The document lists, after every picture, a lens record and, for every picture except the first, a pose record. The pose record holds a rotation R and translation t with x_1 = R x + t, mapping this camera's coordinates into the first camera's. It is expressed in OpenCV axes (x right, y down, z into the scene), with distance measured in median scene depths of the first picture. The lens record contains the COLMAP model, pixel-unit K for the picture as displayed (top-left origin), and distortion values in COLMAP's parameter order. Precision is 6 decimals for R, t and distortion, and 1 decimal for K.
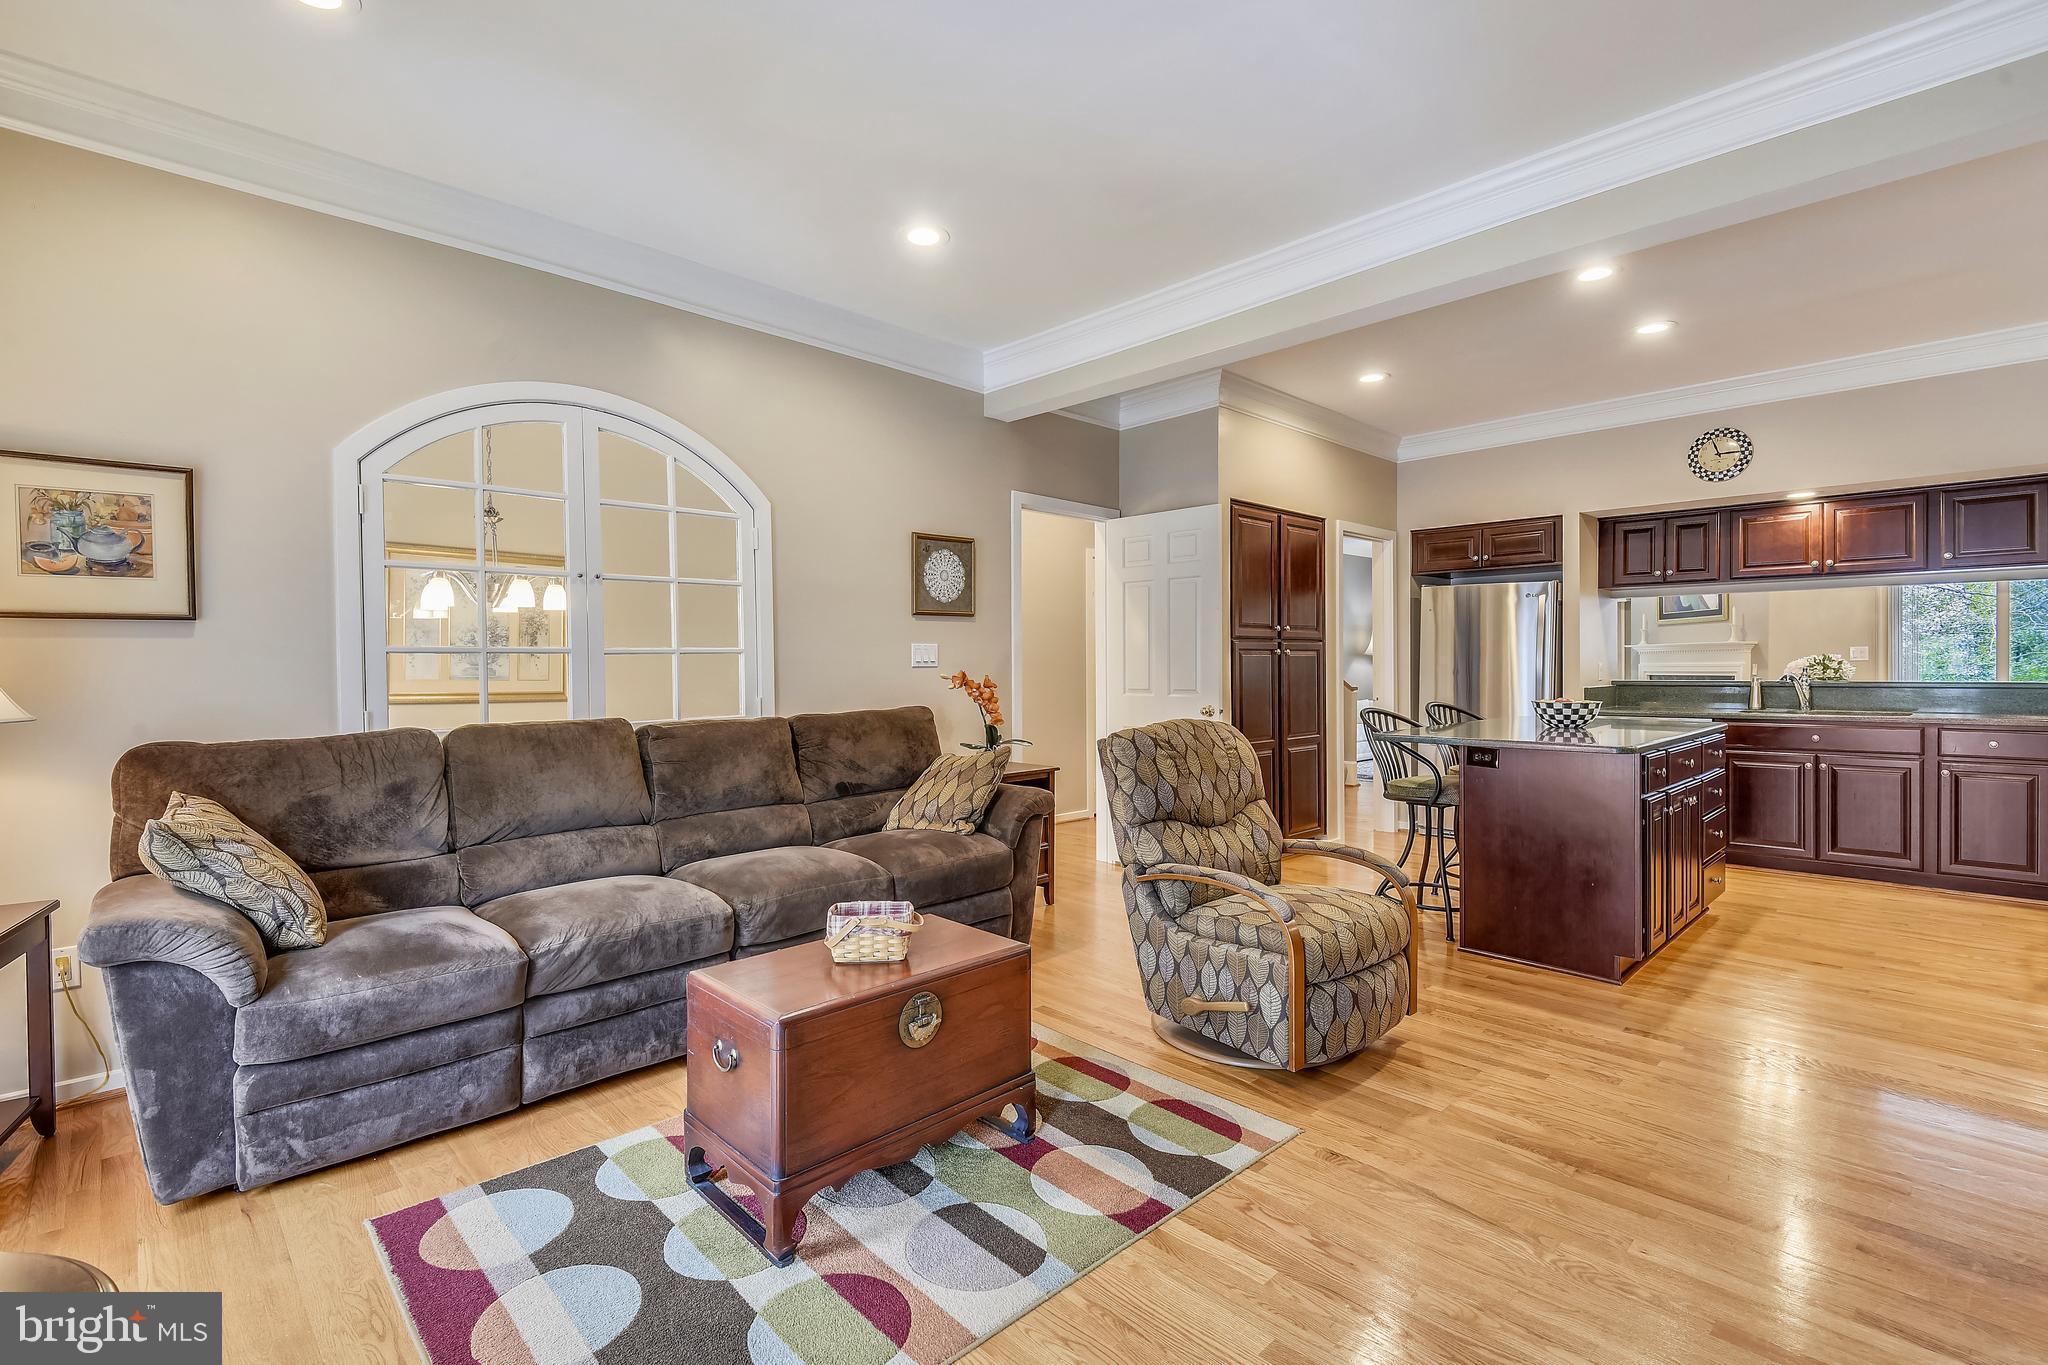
lens RADIAL K [[923.6, 0, 1003.4], [0, 923.6, 678.1], [0, 0, 1]] dist [-0.002304, -0.007169]
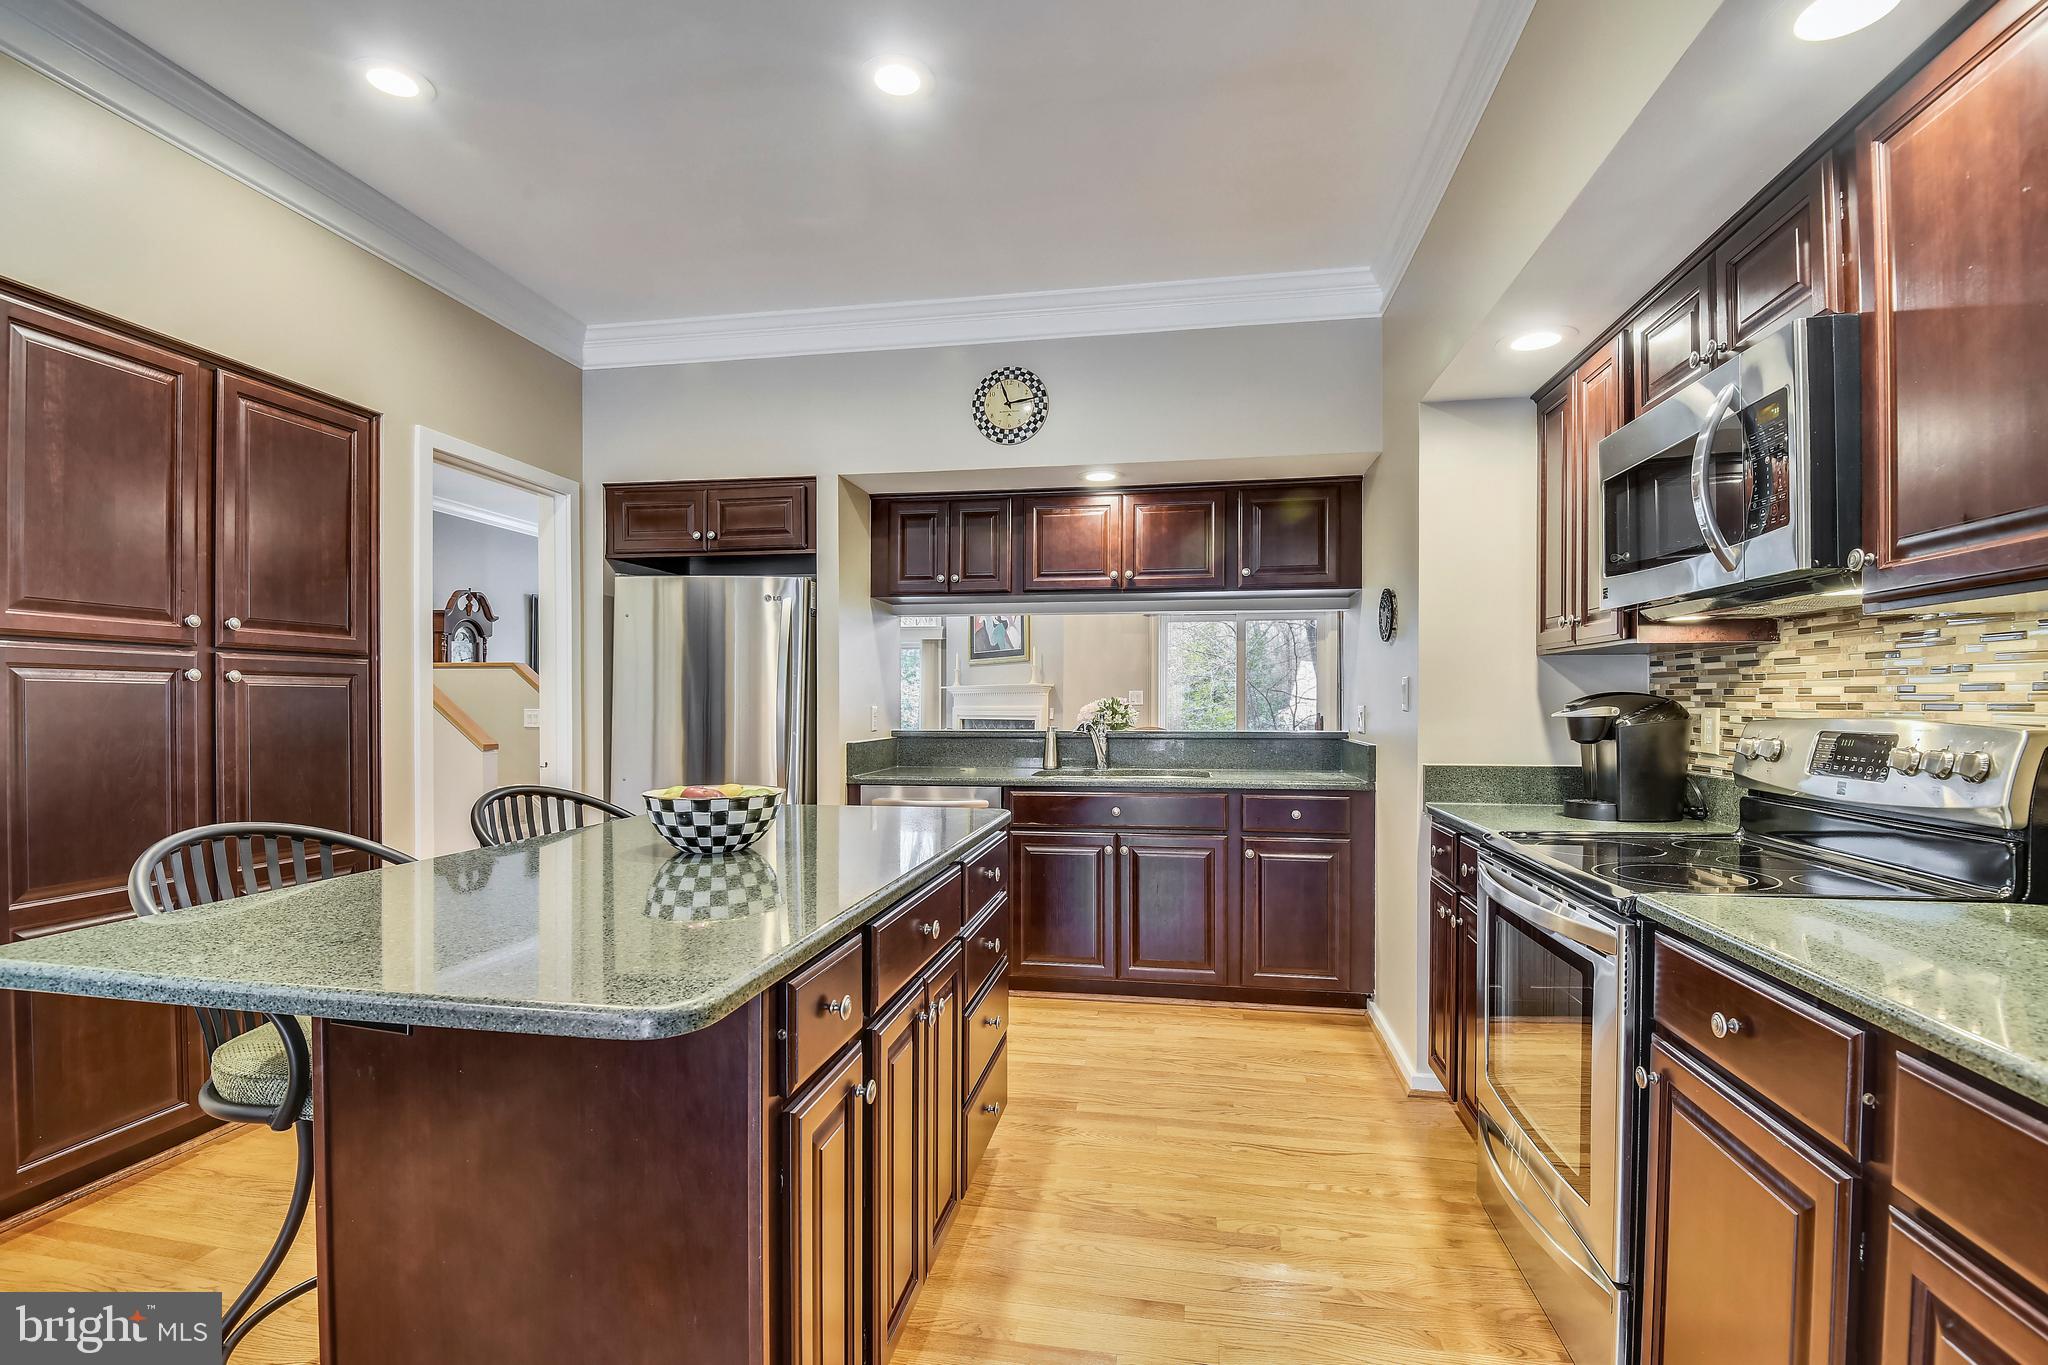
lens RADIAL K [[923.6, 0, 1022.9], [0, 923.6, 699.7], [0, 0, 1]] dist [-0.002304, -0.007169]
pose [[0.794608, 0.011742, 0.607009, 0.347813], [0.000450, 0.999801, -0.019930, -0.007522], [-0.607123, 0.016110, 0.794445, 0.421632]]
